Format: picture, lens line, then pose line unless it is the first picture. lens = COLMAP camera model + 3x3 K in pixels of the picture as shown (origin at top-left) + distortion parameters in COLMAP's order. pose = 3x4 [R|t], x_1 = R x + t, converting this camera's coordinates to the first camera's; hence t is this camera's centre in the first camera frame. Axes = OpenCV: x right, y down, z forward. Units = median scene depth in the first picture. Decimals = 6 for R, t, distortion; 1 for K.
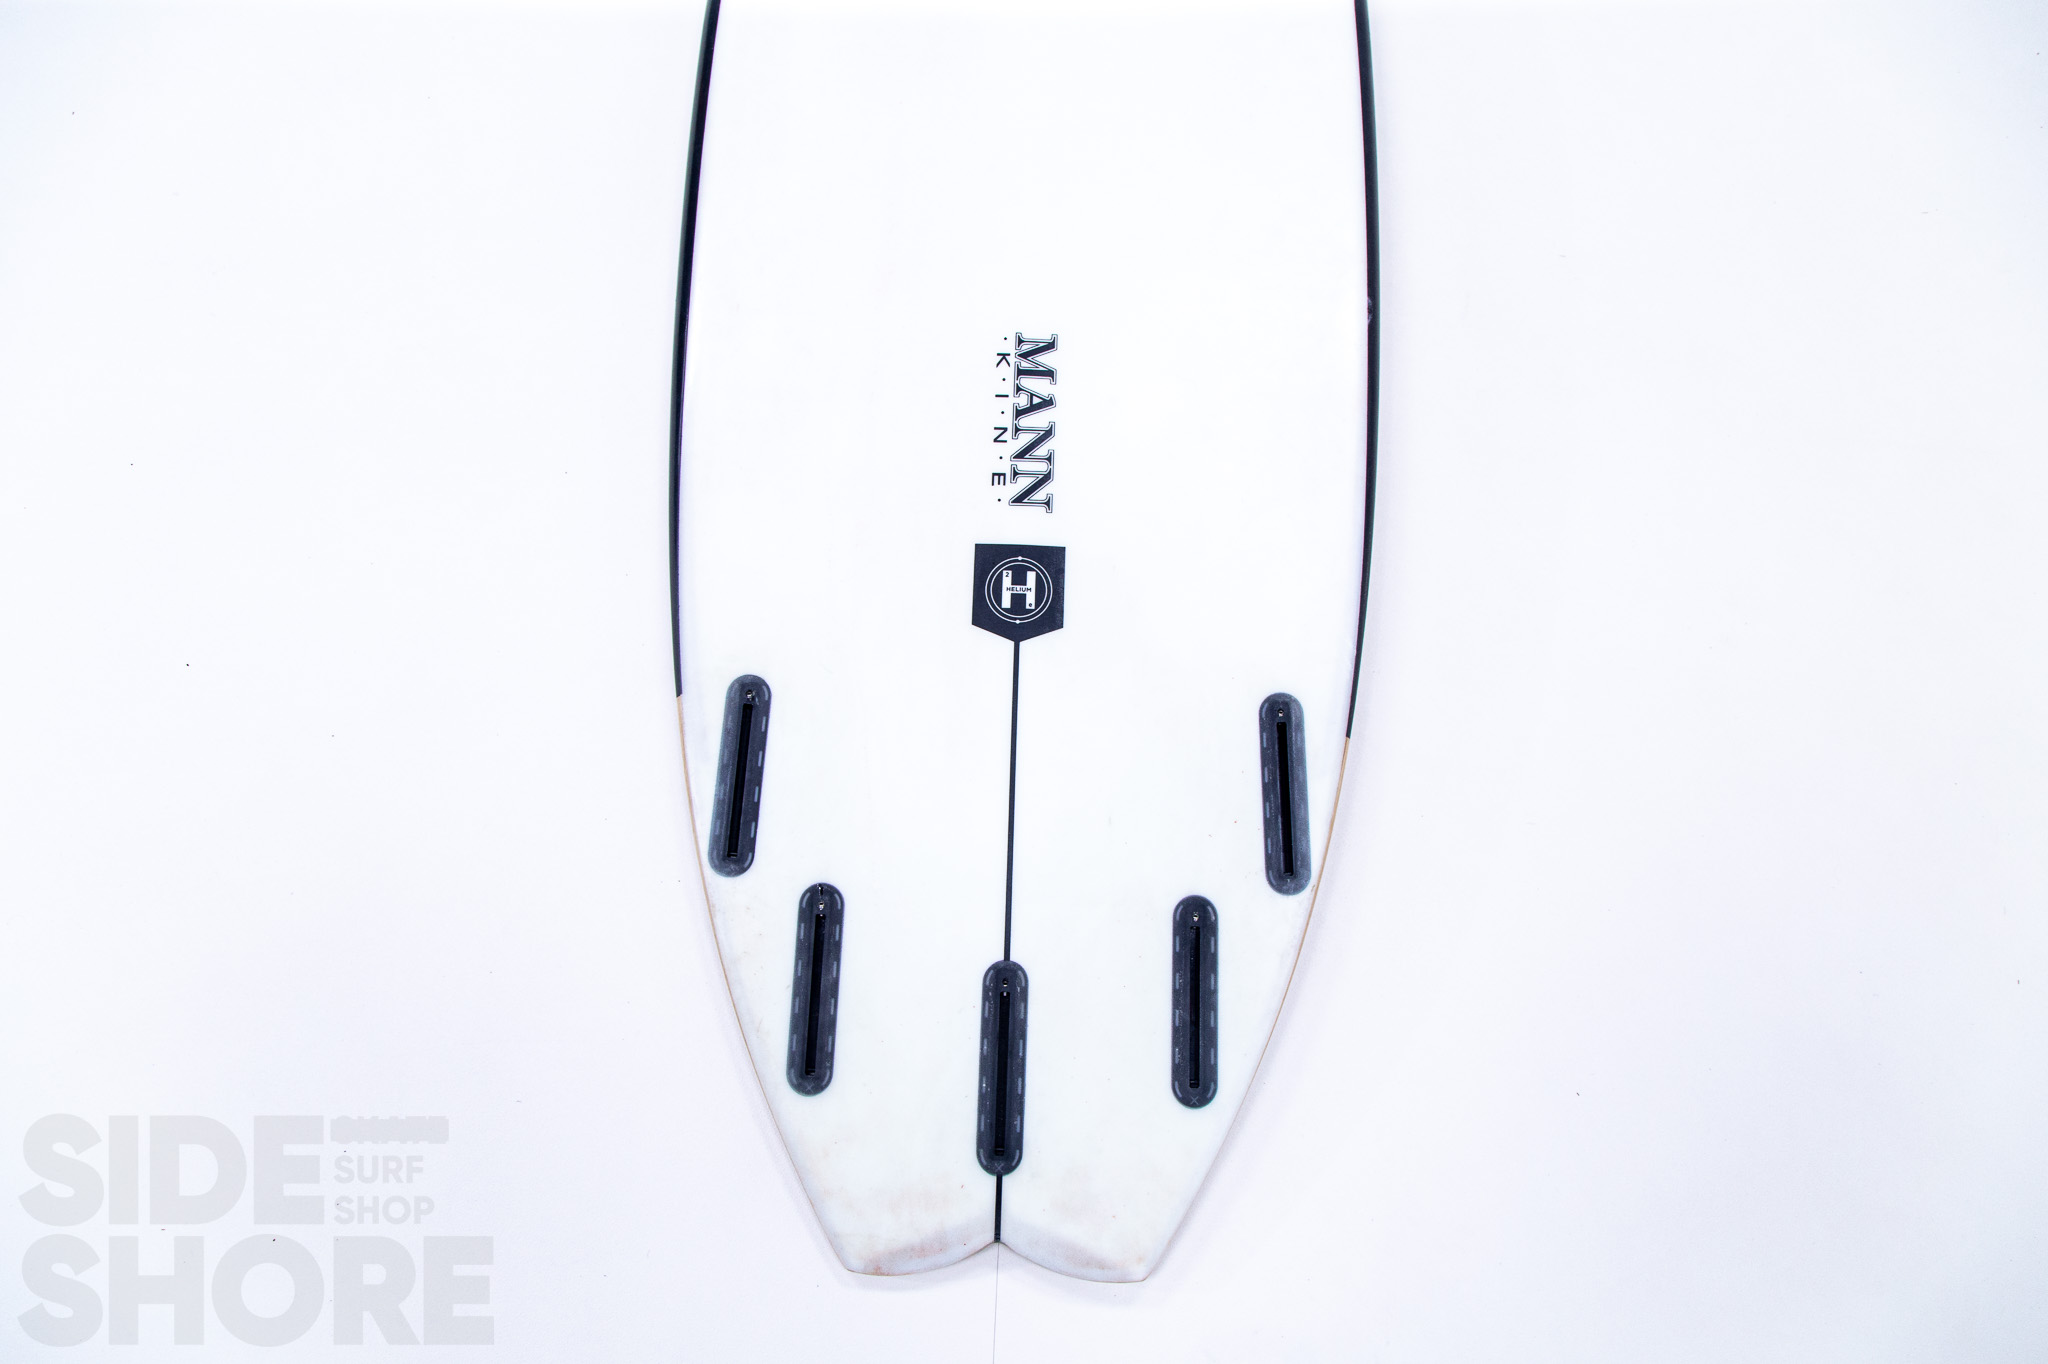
lens RADIAL K [[1347.9, 0, 1025.1], [0, 1347.9, 683.3], [0, 0, 1]] dist [-0.006014, 0.002850]
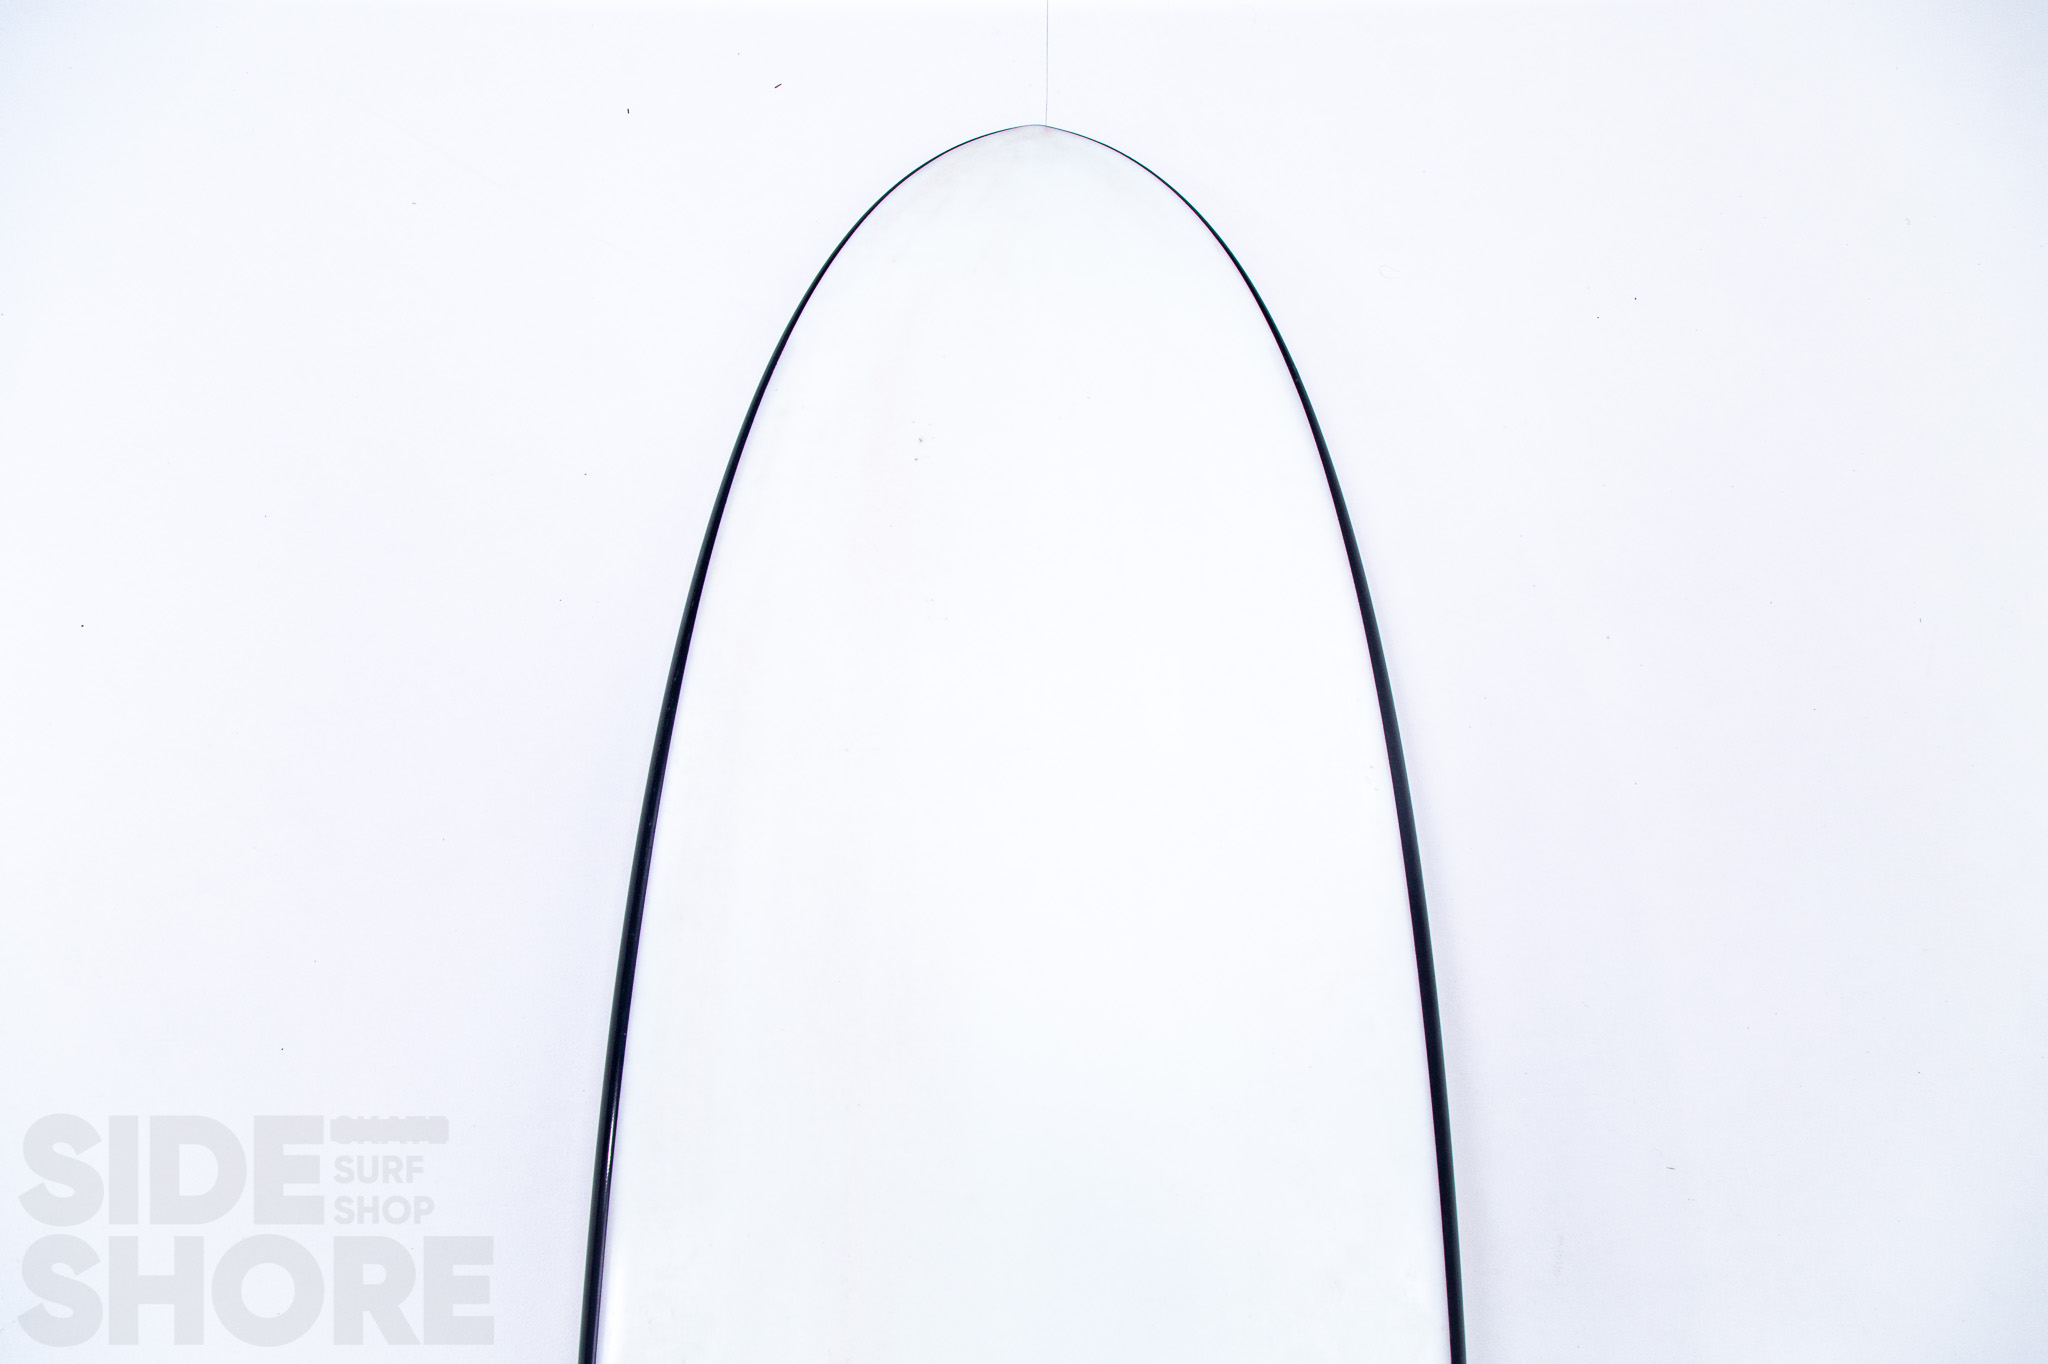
lens RADIAL K [[1347.9, 0, 1025.5], [0, 1347.9, 681.2], [0, 0, 1]] dist [-0.006014, 0.002850]
pose [[0.999908, -0.013187, -0.003056, 0.012958], [0.012966, 0.997886, -0.063689, -0.622365], [0.003889, 0.063644, 0.997965, 0.177153]]
